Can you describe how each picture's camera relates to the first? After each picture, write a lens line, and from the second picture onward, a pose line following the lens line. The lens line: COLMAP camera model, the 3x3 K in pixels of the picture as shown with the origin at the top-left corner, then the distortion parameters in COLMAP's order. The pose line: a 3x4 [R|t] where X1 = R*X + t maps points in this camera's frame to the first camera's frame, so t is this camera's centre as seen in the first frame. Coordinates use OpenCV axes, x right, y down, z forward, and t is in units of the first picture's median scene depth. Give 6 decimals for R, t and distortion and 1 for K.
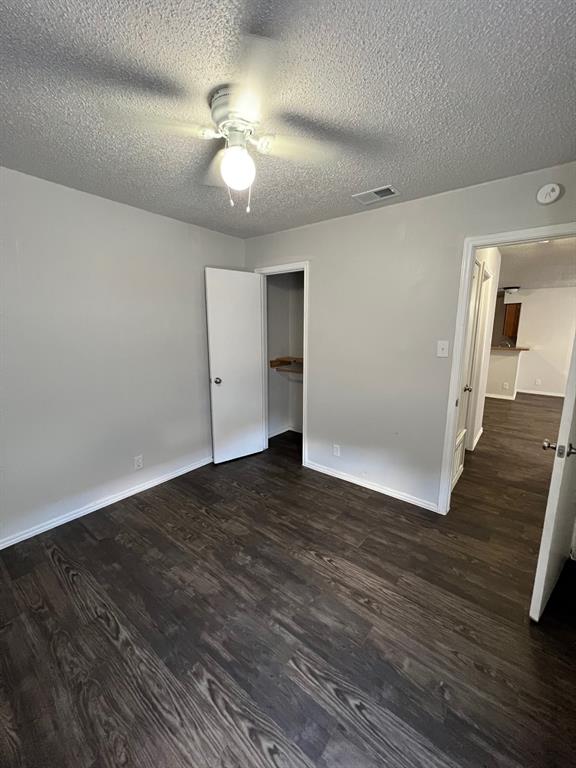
lens RADIAL K [[306.8, 0, 290.0], [0, 306.8, 386.7], [0, 0, 1]] dist [-0.002258, 0.000521]
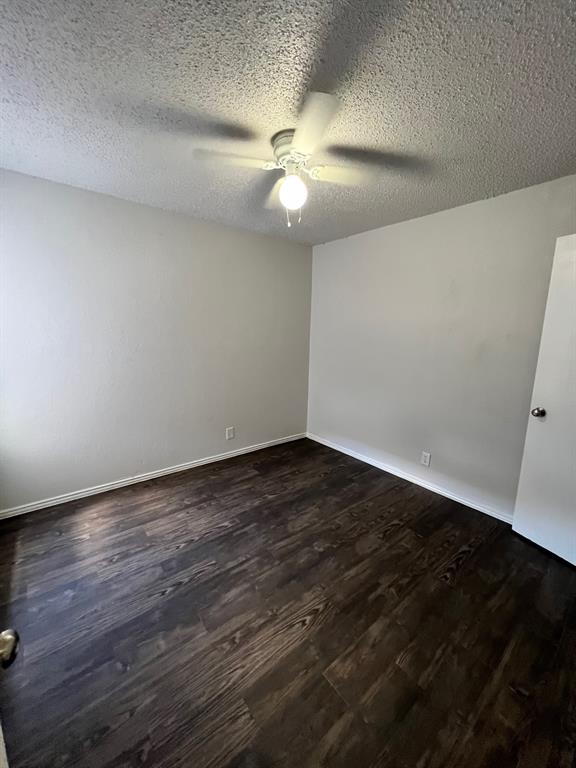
lens RADIAL K [[305.5, 0, 289.3], [0, 305.5, 382.9], [0, 0, 1]] dist [-0.000100, 0.000165]
pose [[-0.226750, 0.161724, -0.960432, 0.911712], [-0.207469, 0.955464, 0.209869, -0.192377], [0.951599, 0.246848, -0.183099, 1.115941]]
